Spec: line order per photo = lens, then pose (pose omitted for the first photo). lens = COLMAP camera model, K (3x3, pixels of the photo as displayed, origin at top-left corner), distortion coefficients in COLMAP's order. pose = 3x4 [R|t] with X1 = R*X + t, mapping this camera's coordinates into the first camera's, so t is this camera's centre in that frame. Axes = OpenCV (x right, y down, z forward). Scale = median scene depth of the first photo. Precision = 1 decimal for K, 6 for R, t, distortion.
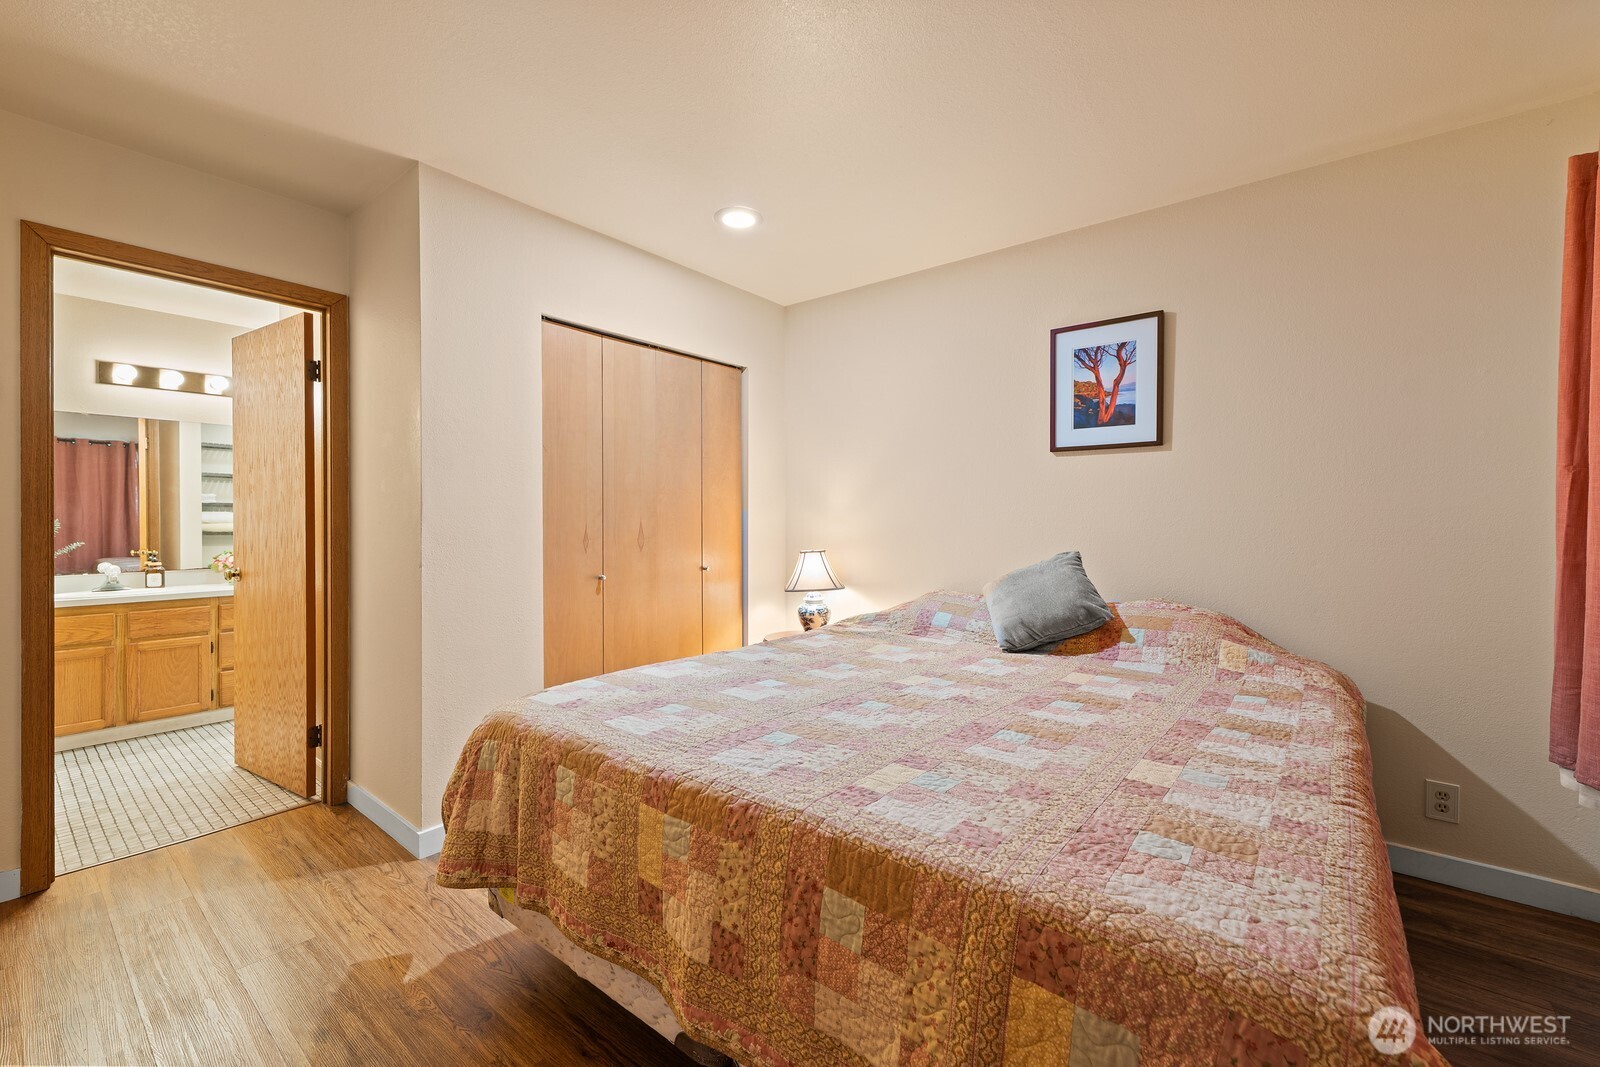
lens RADIAL K [[651.4, 0, 789.3], [0, 651.4, 536.7], [0, 0, 1]] dist [-0.001386, -0.000241]
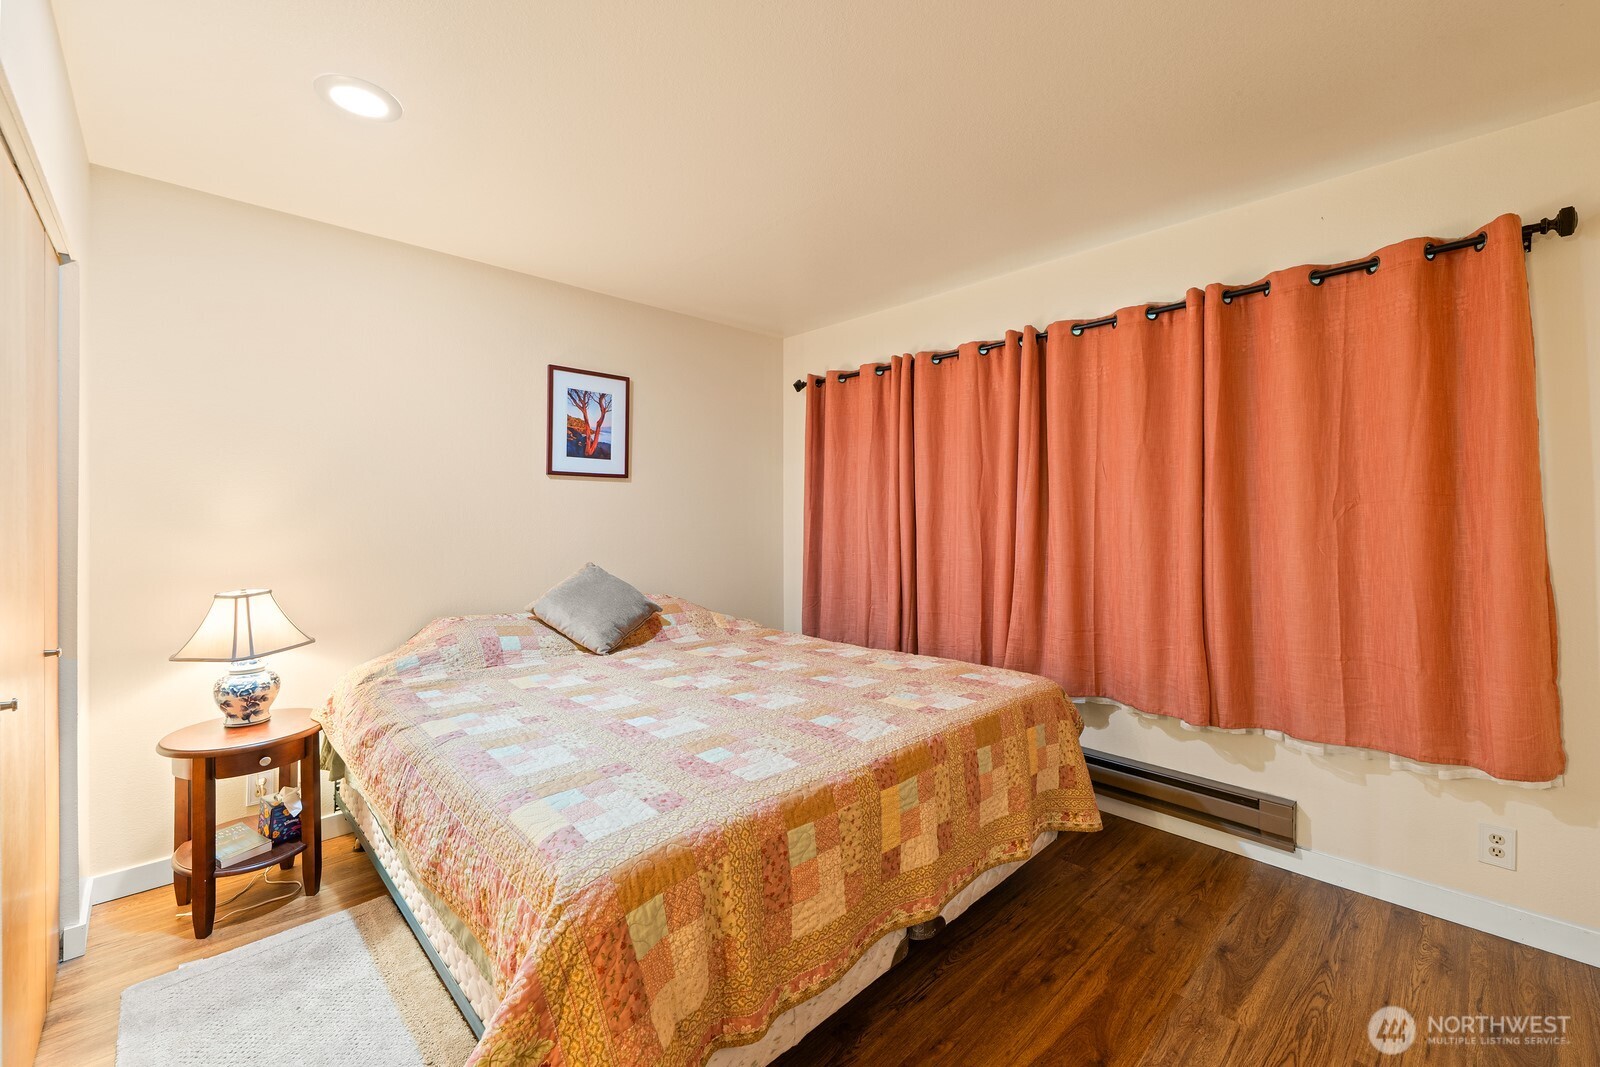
lens RADIAL K [[651.4, 0, 789.3], [0, 651.4, 536.7], [0, 0, 1]] dist [-0.001386, -0.000241]
pose [[0.136341, -0.030541, 0.990191, -0.709039], [0.029973, 0.999194, 0.026691, -0.046876], [-0.990208, 0.026040, 0.137146, 0.496540]]
